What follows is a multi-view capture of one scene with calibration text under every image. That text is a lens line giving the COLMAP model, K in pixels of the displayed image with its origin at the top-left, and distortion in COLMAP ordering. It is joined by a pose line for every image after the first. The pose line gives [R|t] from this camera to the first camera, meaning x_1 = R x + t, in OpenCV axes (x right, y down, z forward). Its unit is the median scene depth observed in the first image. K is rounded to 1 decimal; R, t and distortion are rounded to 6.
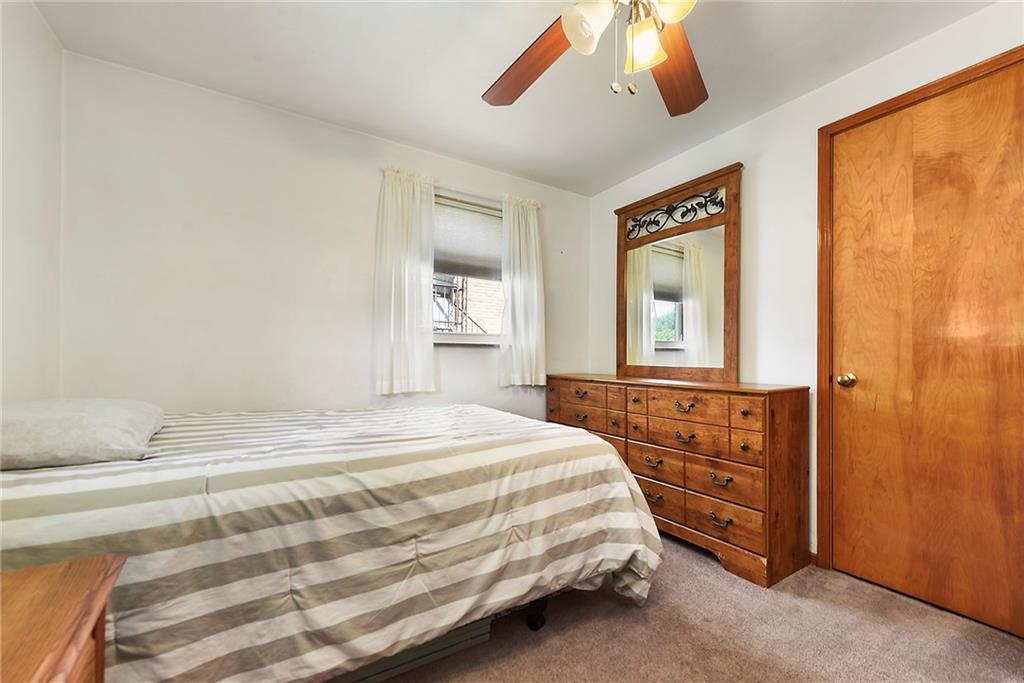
lens RADIAL K [[423.3, 0, 507.9], [0, 423.3, 346.2], [0, 0, 1]] dist [0.003654, -0.000081]
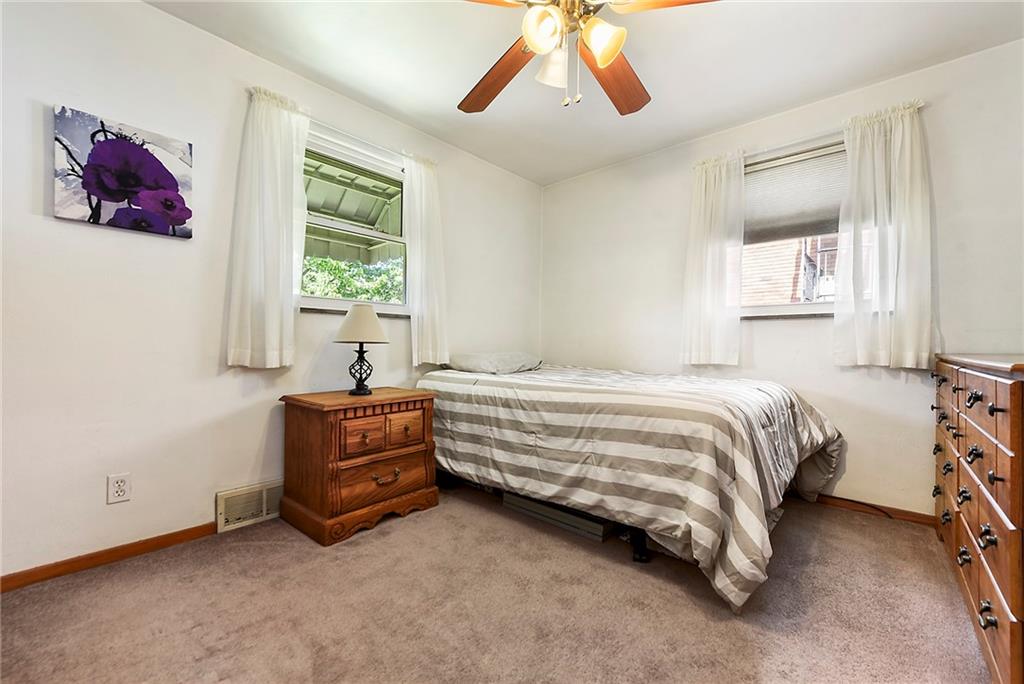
lens RADIAL K [[418.7, 0, 525.4], [0, 418.7, 338.5], [0, 0, 1]] dist [0.009886, -0.000556]
pose [[0.288692, -0.020142, -0.957210, 1.241120], [0.018314, 0.999712, -0.015513, 0.098258], [0.957247, -0.013051, 0.288978, 0.463348]]
